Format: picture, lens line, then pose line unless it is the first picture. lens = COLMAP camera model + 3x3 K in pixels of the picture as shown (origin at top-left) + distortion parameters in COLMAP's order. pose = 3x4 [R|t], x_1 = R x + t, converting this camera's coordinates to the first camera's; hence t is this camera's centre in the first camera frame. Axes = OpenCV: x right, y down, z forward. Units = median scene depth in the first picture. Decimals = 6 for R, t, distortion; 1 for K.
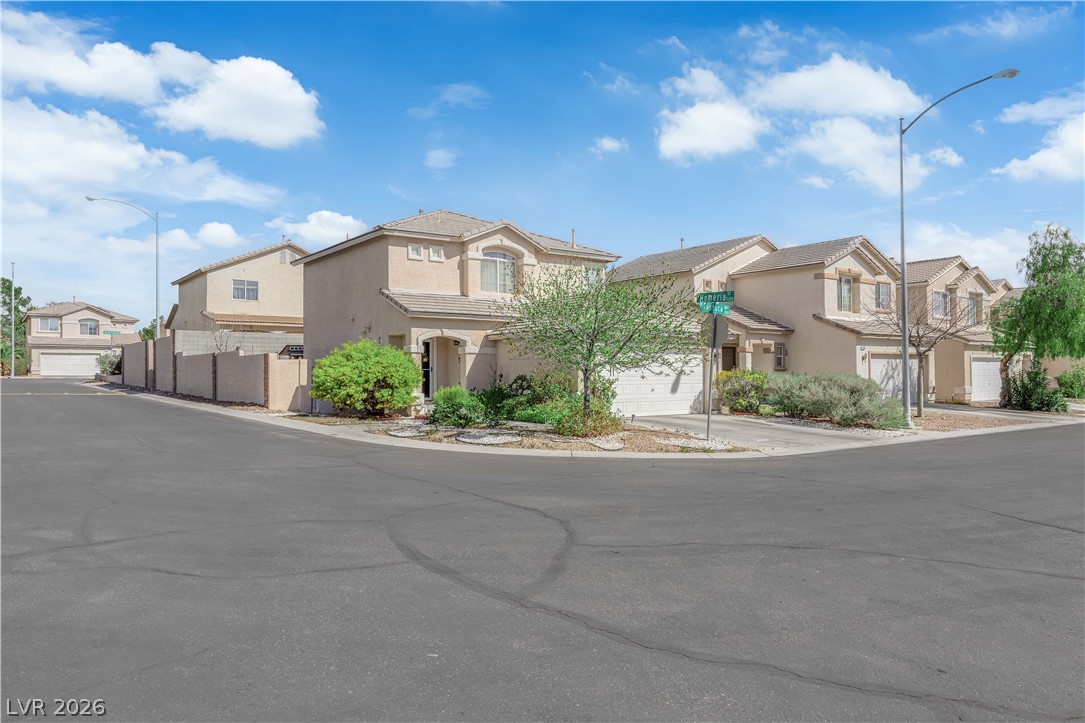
lens RADIAL K [[723.9, 0, 542.5], [0, 723.9, 361.5], [0, 0, 1]] dist [-0.002176, -0.001420]
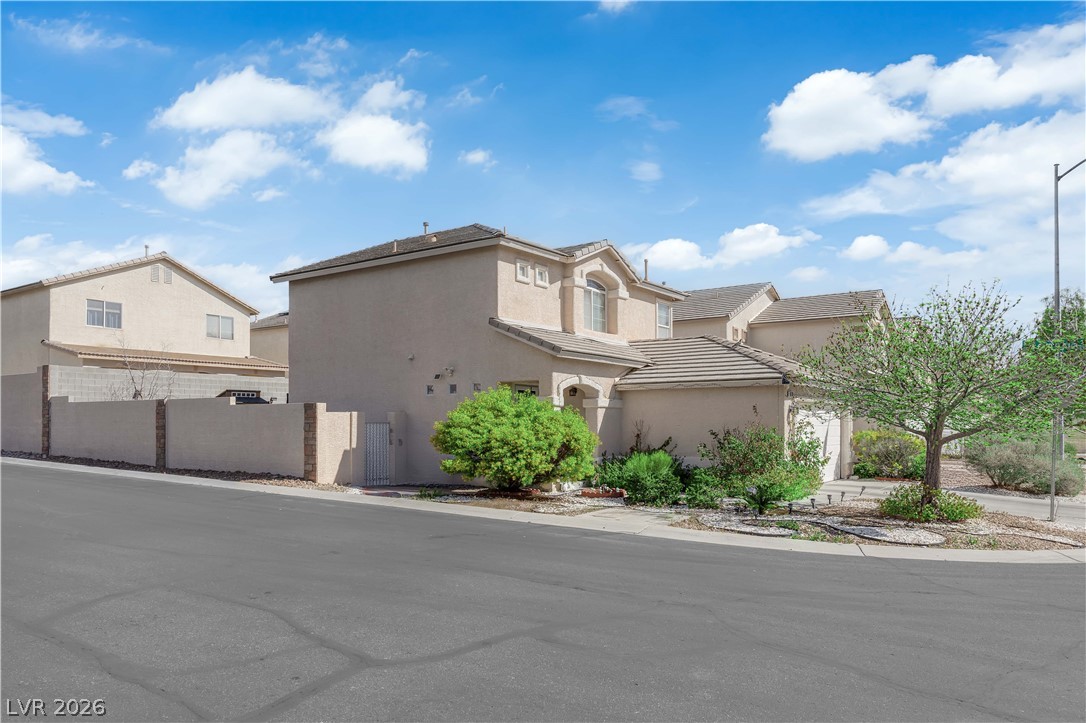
lens RADIAL K [[731.2, 0, 556.5], [0, 731.2, 416.9], [0, 0, 1]] dist [0.001789, 0.000233]
pose [[0.952876, 0.008836, 0.303230, -0.357562], [-0.011524, 0.999909, 0.007079, -0.005313], [-0.303140, -0.010240, 0.952891, 0.248800]]
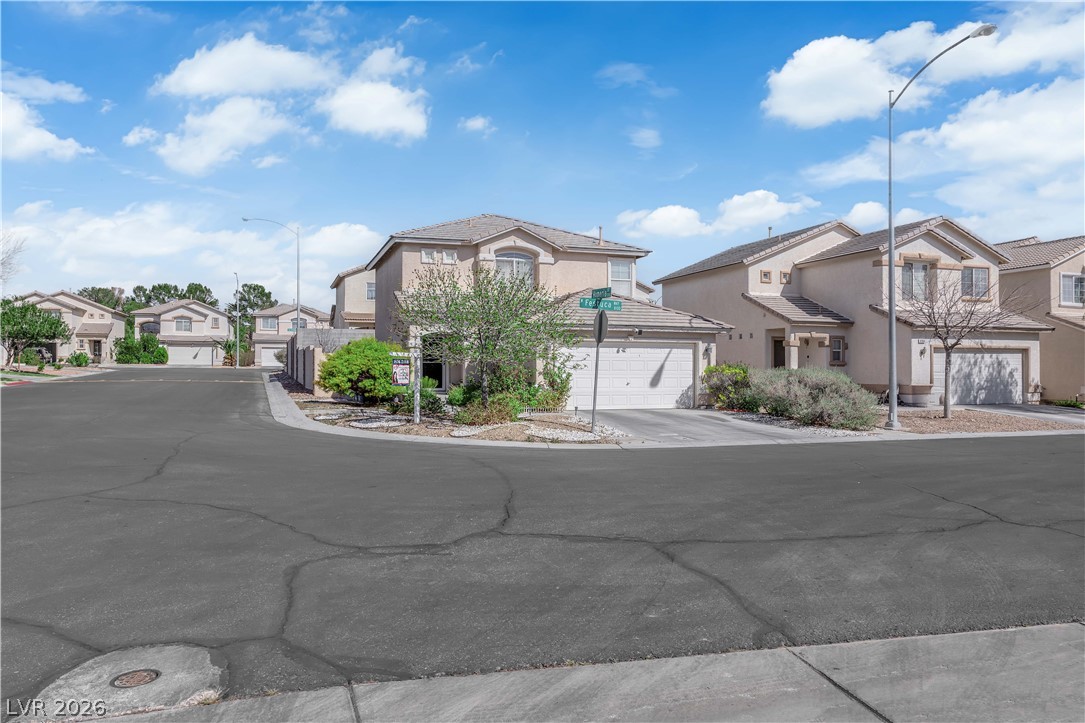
lens RADIAL K [[723.9, 0, 542.5], [0, 723.9, 361.5], [0, 0, 1]] dist [-0.002176, -0.001420]
pose [[0.956660, 0.003900, -0.291182, 0.300341], [-0.001310, 0.999958, 0.009089, -0.000850], [0.291205, -0.008314, 0.956625, -0.008067]]
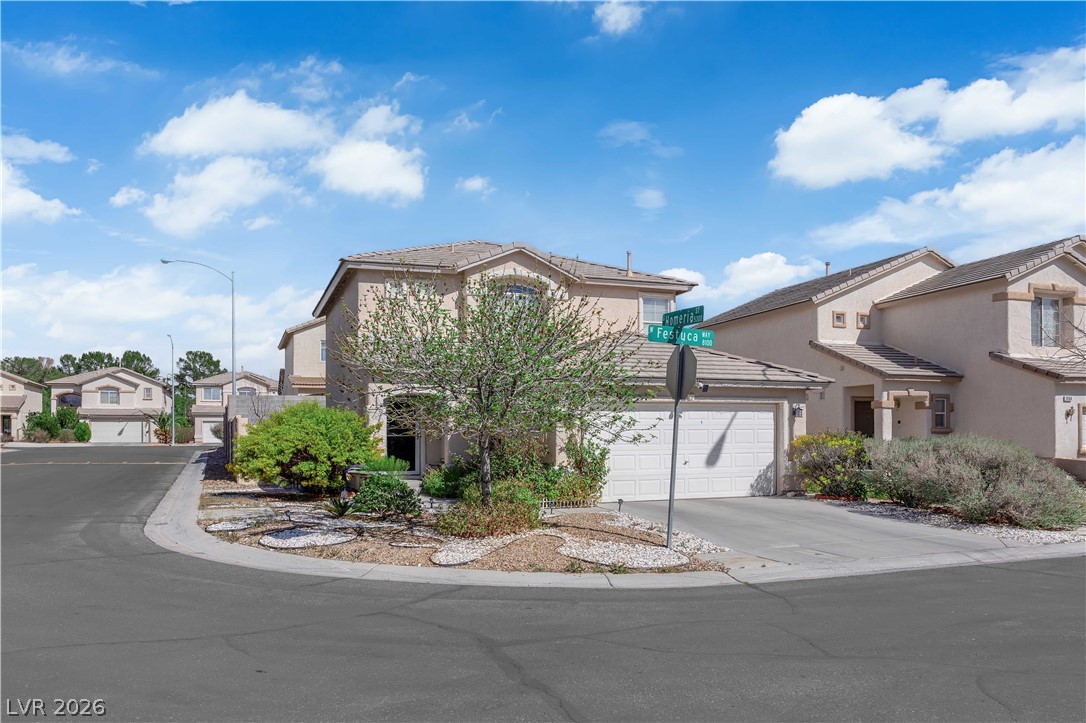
lens RADIAL K [[779.2, 0, 544.6], [0, 779.2, 411.3], [0, 0, 1]] dist [0.008009, 0.001218]
pose [[0.964682, -0.015370, -0.262968, 0.198022], [0.010303, 0.999734, -0.020638, 0.003322], [0.263215, 0.017199, 0.964584, 0.208448]]
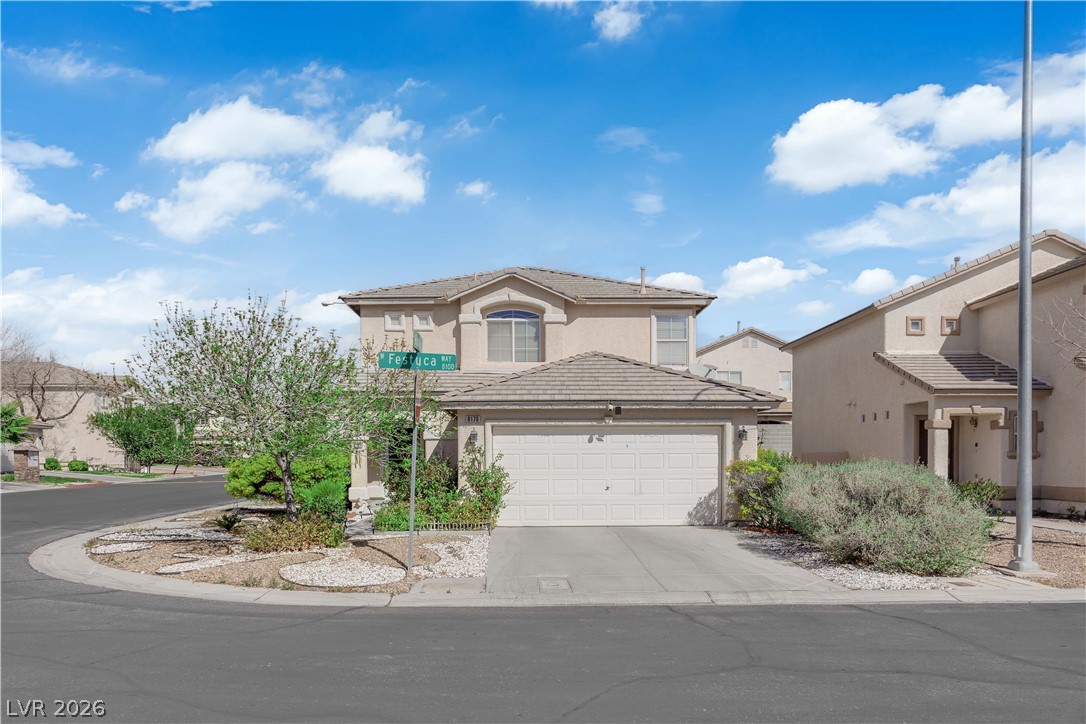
lens RADIAL K [[773.8, 0, 539.0], [0, 773.8, 482.1], [0, 0, 1]] dist [-0.002187, -0.002576]
pose [[0.820058, 0.011054, -0.572173, 0.464829], [0.011712, 0.999280, 0.036092, 0.005967], [0.572160, -0.036299, 0.819338, 0.331071]]
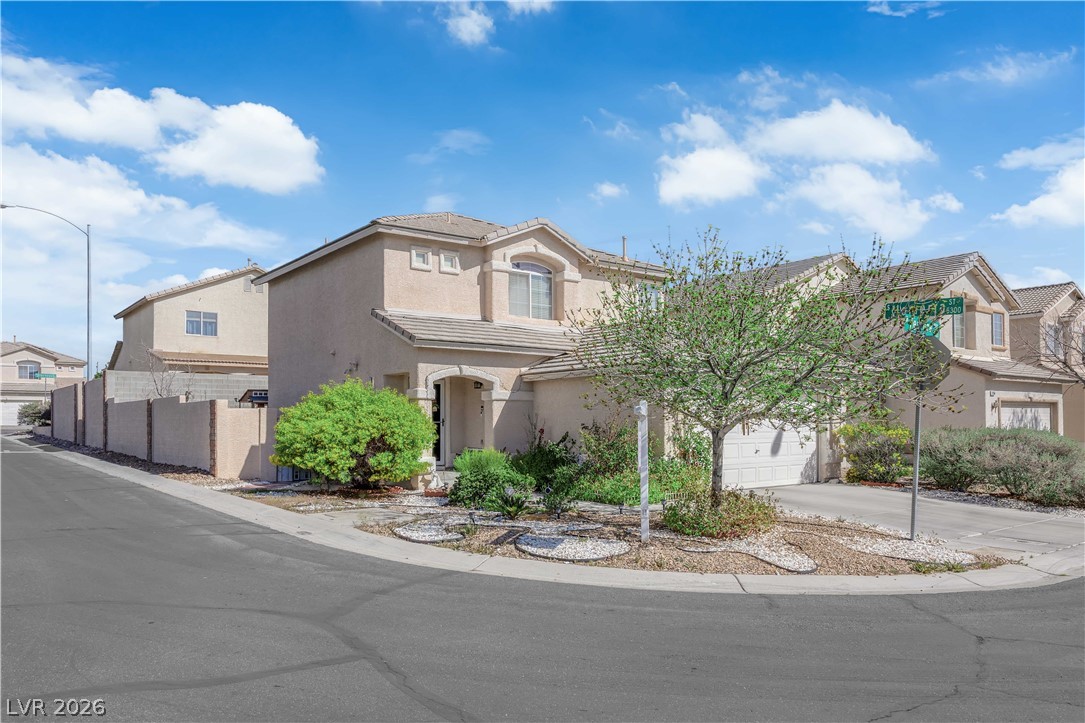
lens RADIAL K [[760.3, 0, 544.1], [0, 760.3, 408.8], [0, 0, 1]] dist [-0.007975, -0.000202]
pose [[0.999830, 0.000460, 0.018446, -0.064263], [-0.000456, 1.000000, -0.000246, -0.002024], [-0.018446, 0.000238, 0.999830, 0.231663]]
